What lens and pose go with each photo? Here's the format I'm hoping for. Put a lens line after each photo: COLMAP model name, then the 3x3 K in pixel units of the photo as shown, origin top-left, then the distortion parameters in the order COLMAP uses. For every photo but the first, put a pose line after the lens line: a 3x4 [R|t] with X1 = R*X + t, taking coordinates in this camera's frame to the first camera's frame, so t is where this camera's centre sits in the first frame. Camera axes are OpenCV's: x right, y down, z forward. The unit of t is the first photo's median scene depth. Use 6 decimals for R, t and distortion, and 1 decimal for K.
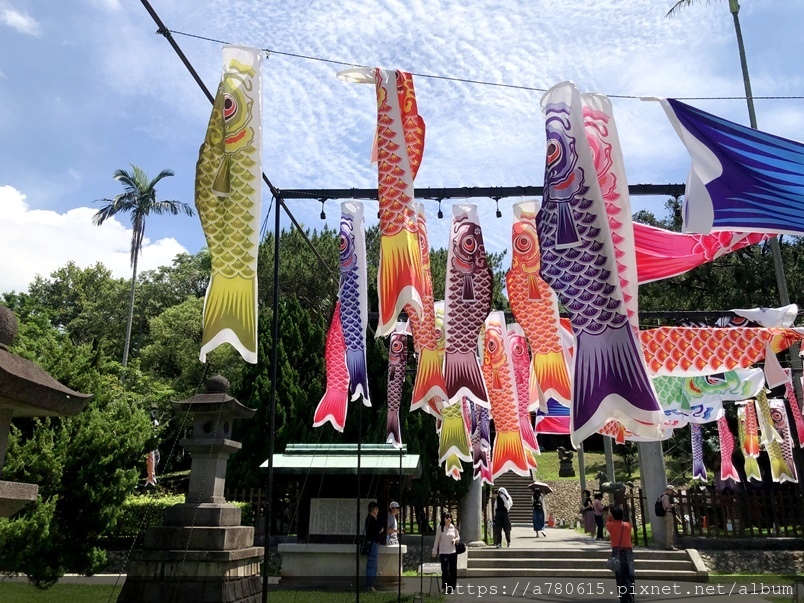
lens RADIAL K [[654.4, 0, 403.8], [0, 654.4, 281.6], [0, 0, 1]] dist [0.005472, 0.001996]
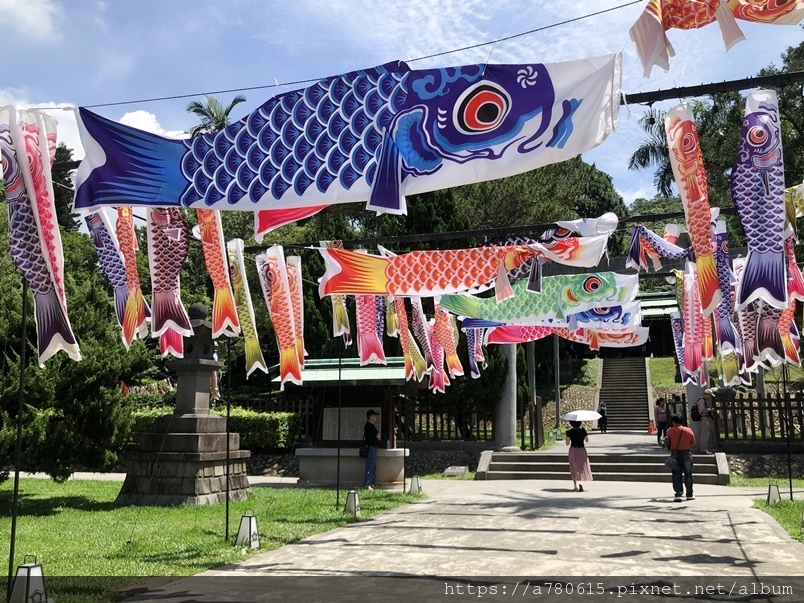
lens RADIAL K [[700.5, 0, 399.8], [0, 700.5, 304.8], [0, 0, 1]] dist [0.010562, 0.001840]
pose [[0.975056, -0.047010, -0.216925, 0.314662], [0.083808, 0.982945, 0.163694, -0.017712], [0.205530, -0.177791, 0.962366, -0.066888]]
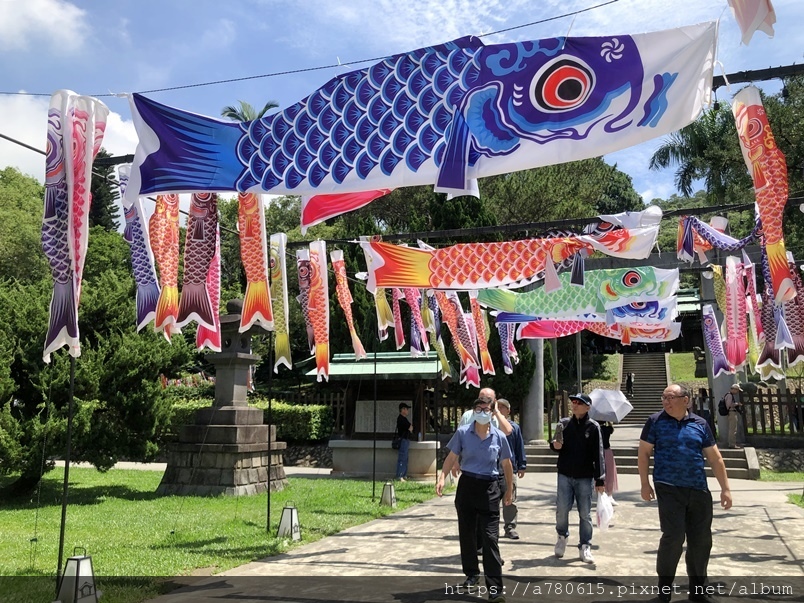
lens RADIAL K [[673.8, 0, 405.1], [0, 673.8, 300.8], [0, 0, 1]] dist [0.002004, 0.013087]
pose [[0.969308, -0.046532, -0.241405, 0.290459], [0.086952, 0.983347, 0.159590, -0.011624], [0.229959, -0.175683, 0.957212, -0.046947]]
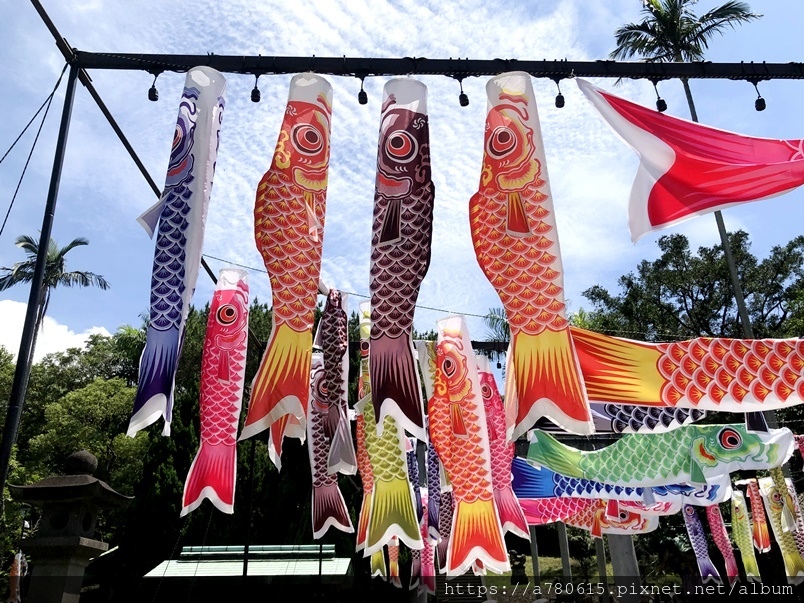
lens RADIAL K [[665.0, 0, 400.2], [0, 665.0, 295.8], [0, 0, 1]] dist [0.006076, 0.006677]
pose [[0.996888, 0.010125, 0.078182, 0.017885], [-0.000320, 0.992230, -0.124416, 0.056720], [-0.078835, 0.124003, 0.989145, 0.174930]]
